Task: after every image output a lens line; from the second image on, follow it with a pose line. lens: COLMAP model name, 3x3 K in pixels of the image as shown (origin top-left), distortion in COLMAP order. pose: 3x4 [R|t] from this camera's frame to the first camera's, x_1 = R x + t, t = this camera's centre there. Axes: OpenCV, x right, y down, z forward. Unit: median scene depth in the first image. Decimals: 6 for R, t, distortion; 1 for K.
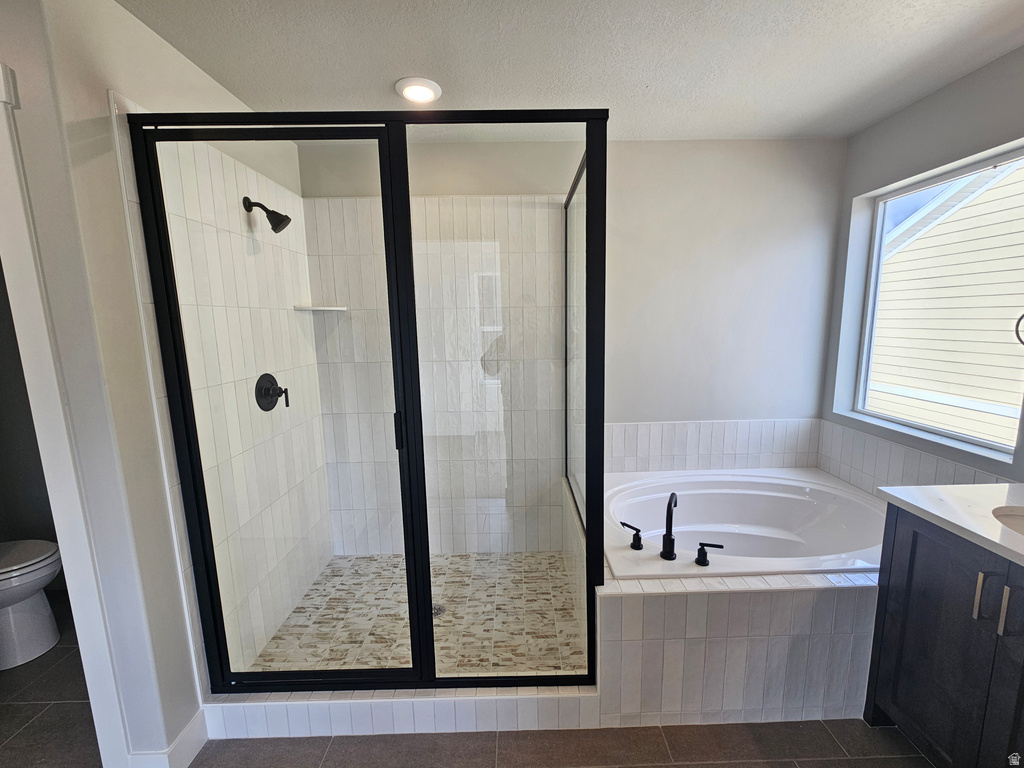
lens RADIAL K [[417.7, 0, 516.1], [0, 417.7, 383.3], [0, 0, 1]] dist [0.001363, 0.001493]
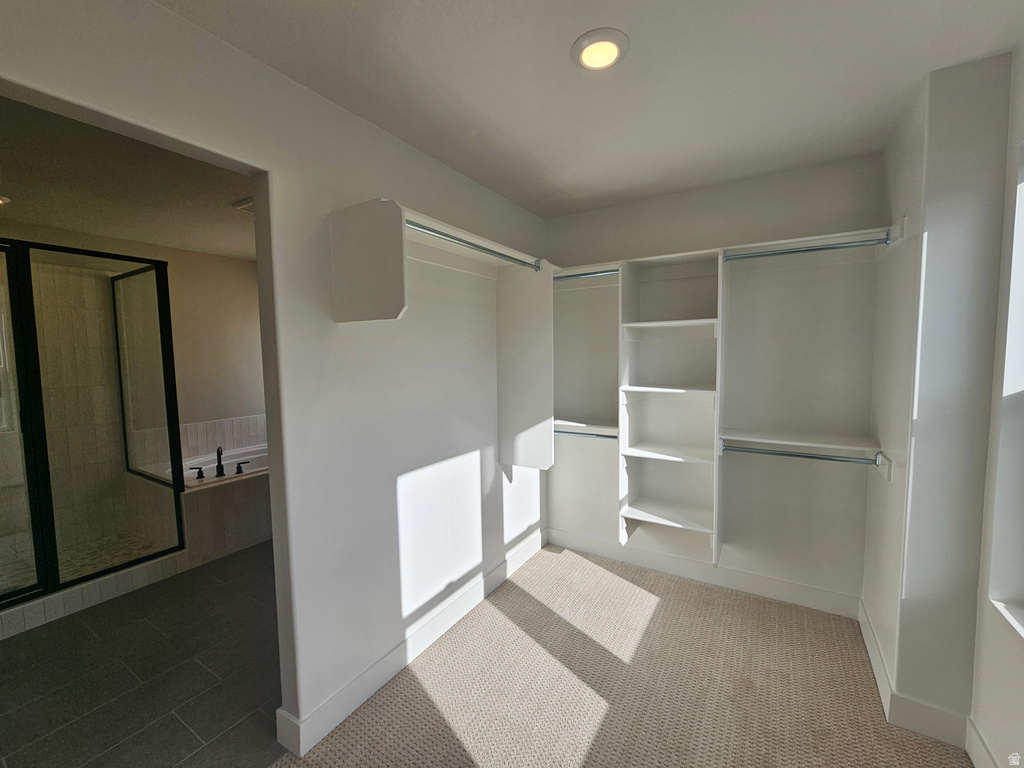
lens RADIAL K [[417.7, 0, 515.7], [0, 417.7, 383.3], [0, 0, 1]] dist [0.001363, 0.001493]
pose [[0.526752, -0.049252, 0.848591, -0.564854], [0.134086, 0.990635, -0.025737, 0.228922], [-0.839377, 0.127341, 0.528423, -1.286923]]
